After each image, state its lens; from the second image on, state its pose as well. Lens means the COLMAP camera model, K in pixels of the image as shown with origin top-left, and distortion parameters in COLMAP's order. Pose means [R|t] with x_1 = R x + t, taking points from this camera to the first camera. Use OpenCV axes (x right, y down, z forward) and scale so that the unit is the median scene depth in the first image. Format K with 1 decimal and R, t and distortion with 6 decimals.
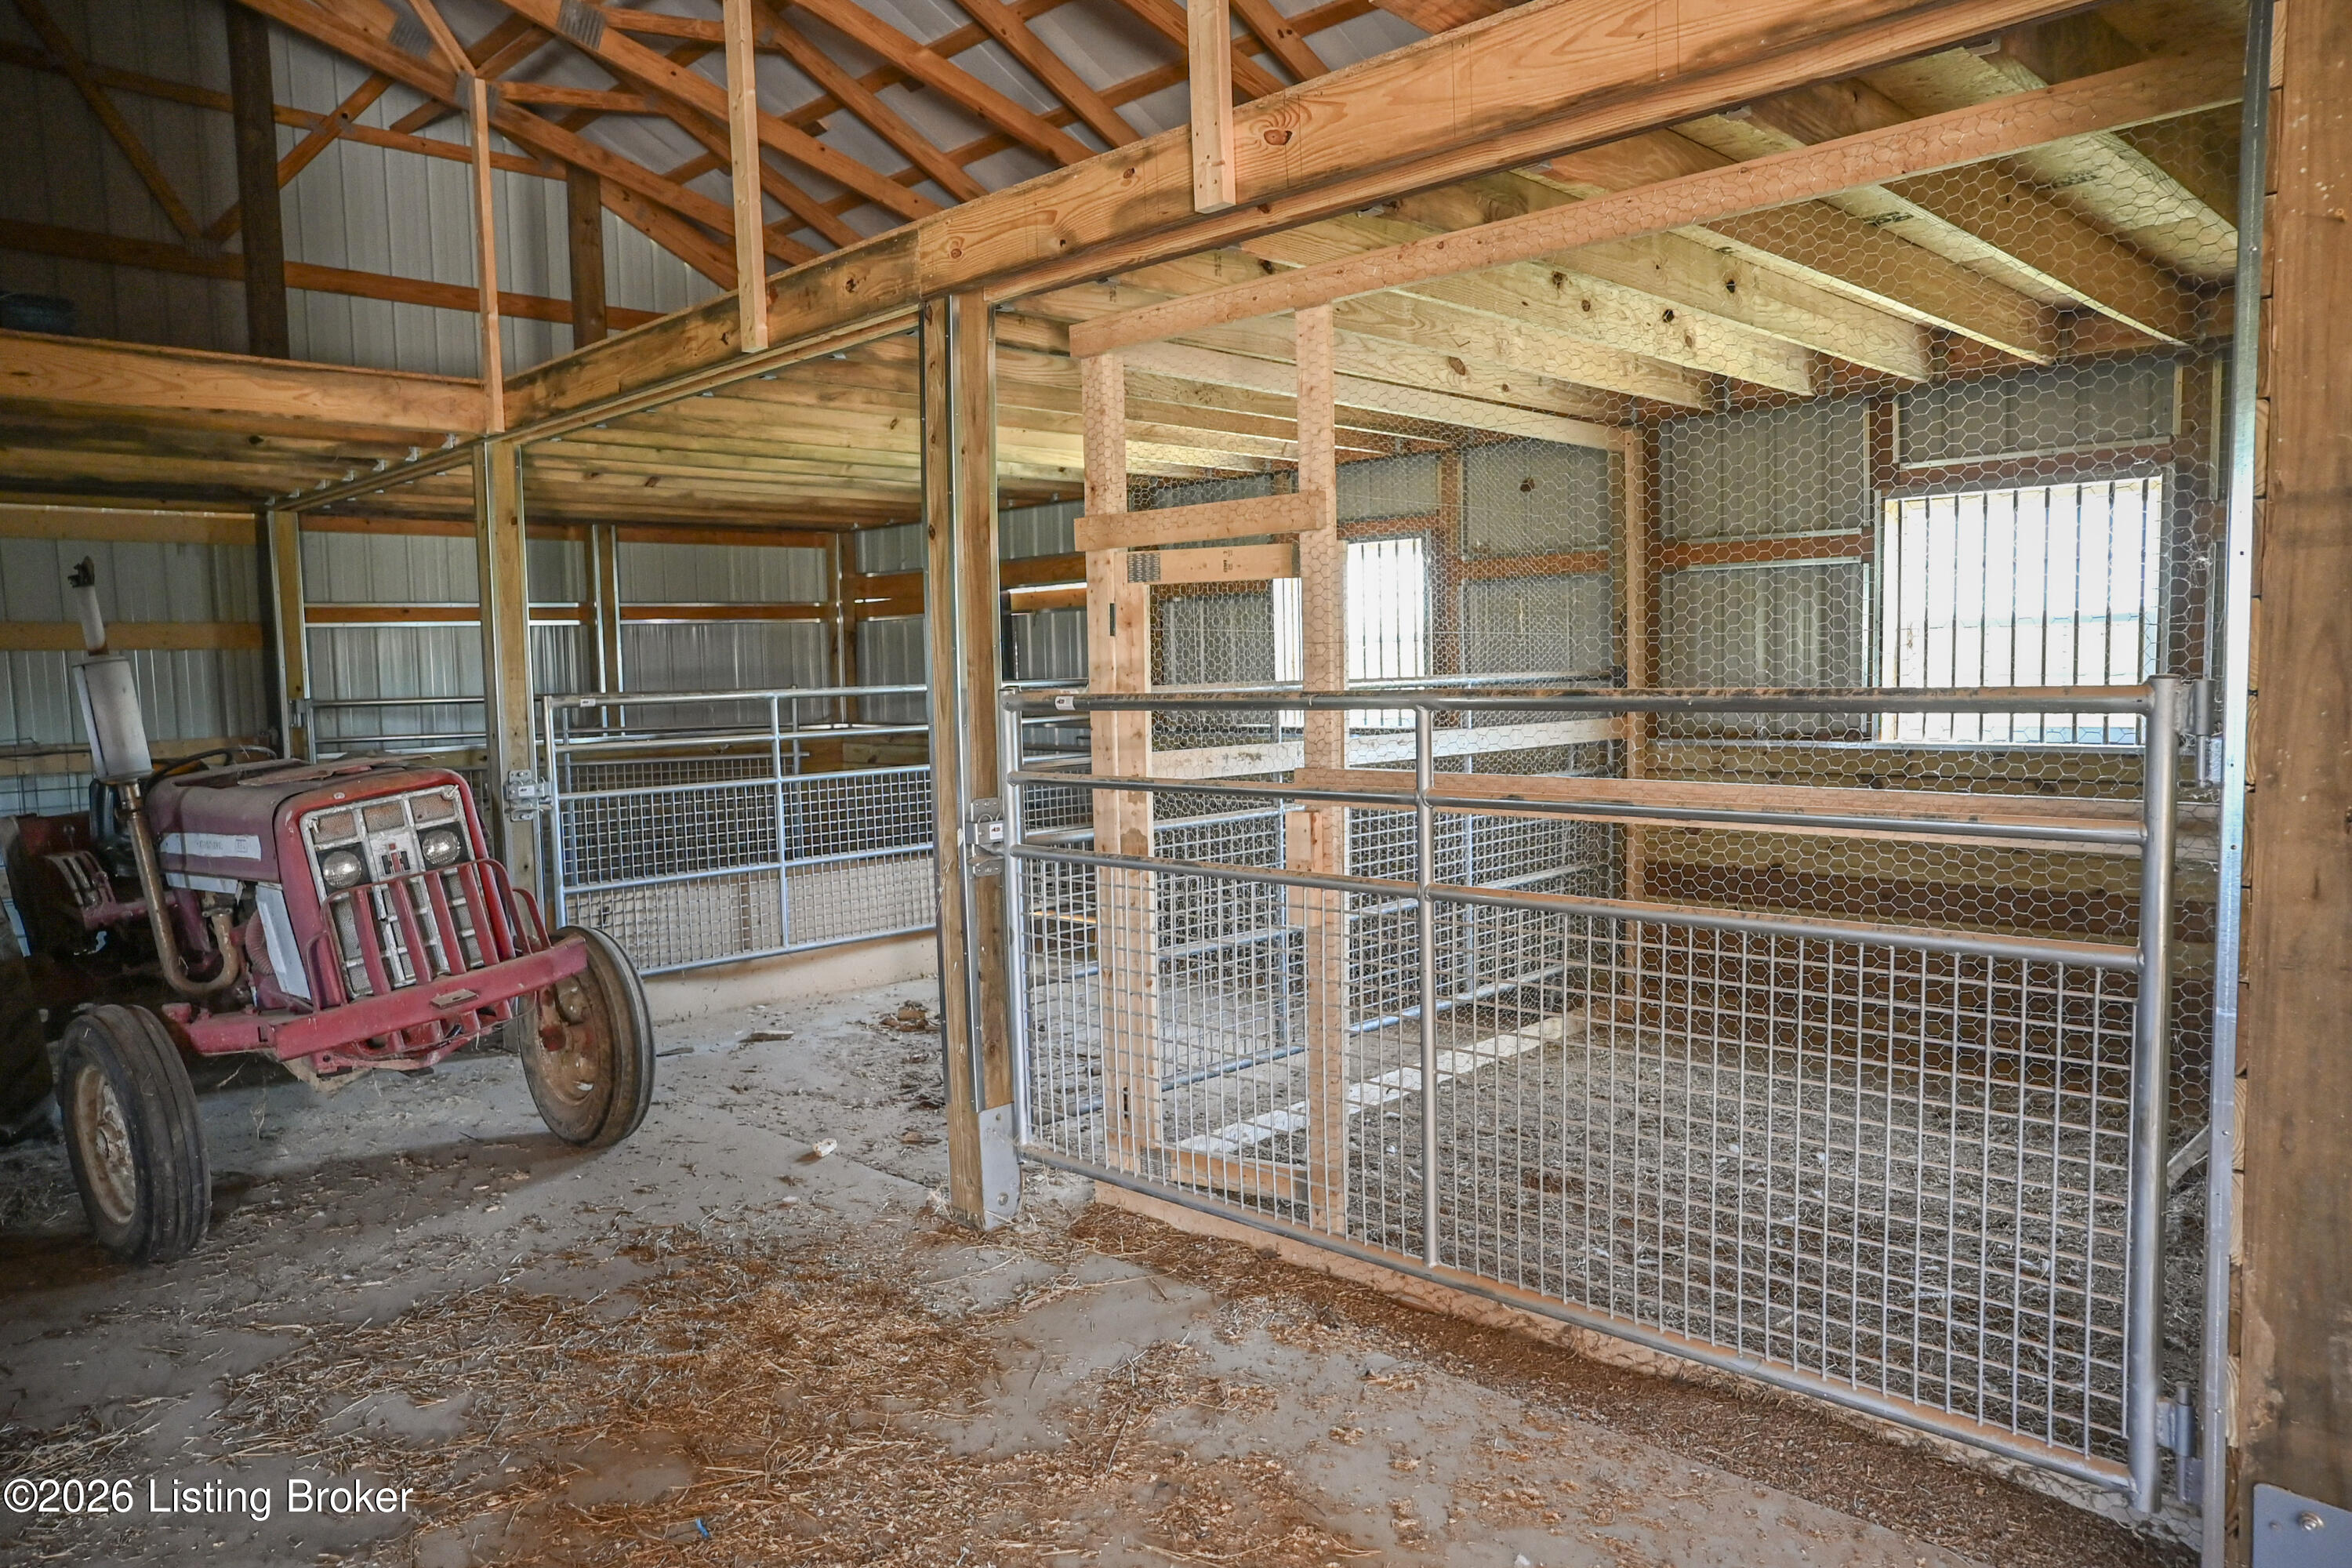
lens RADIAL K [[1588.1, 0, 1176.0], [0, 1588.1, 784.0], [0, 0, 1]] dist [-0.087628, 0.089948]
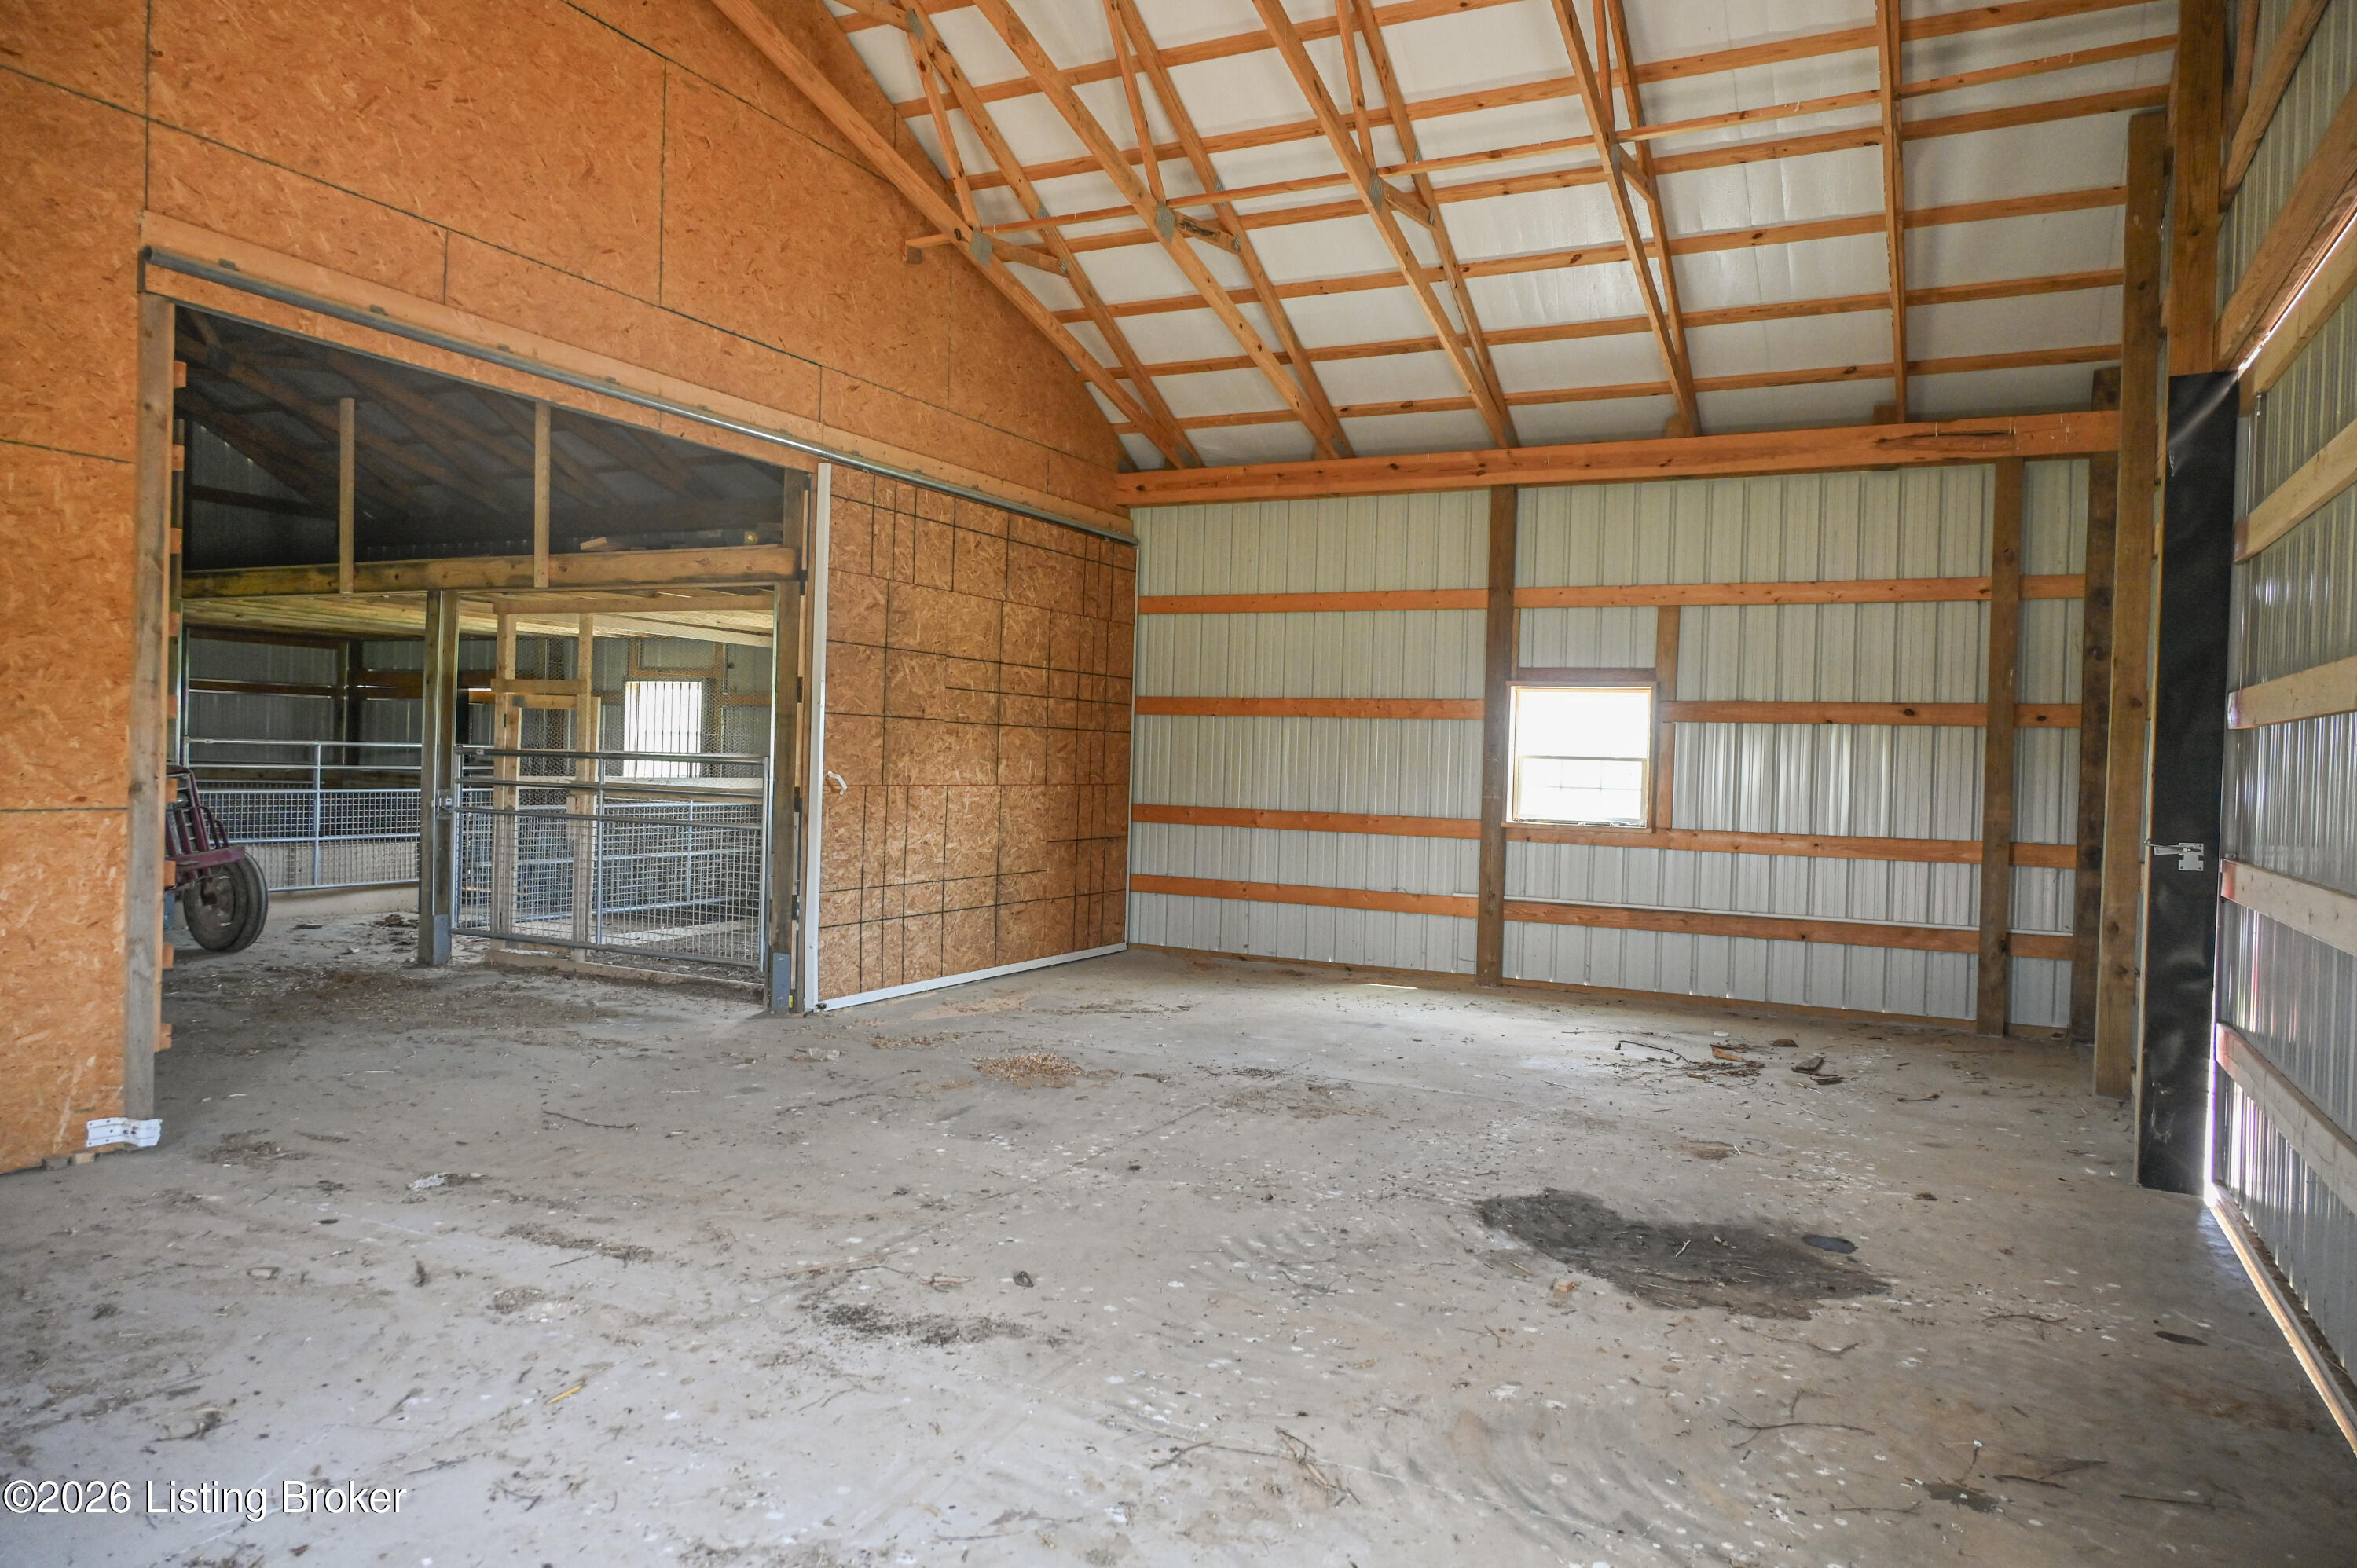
lens RADIAL K [[1570.3, 0, 1178.5], [0, 1570.3, 784.0], [0, 0, 1]] dist [-0.003634, -0.000762]
pose [[0.949198, 0.050828, 0.310546, 0.128361], [-0.032706, 0.997459, -0.063291, 0.073854], [-0.312974, 0.049919, 0.948449, -1.047344]]
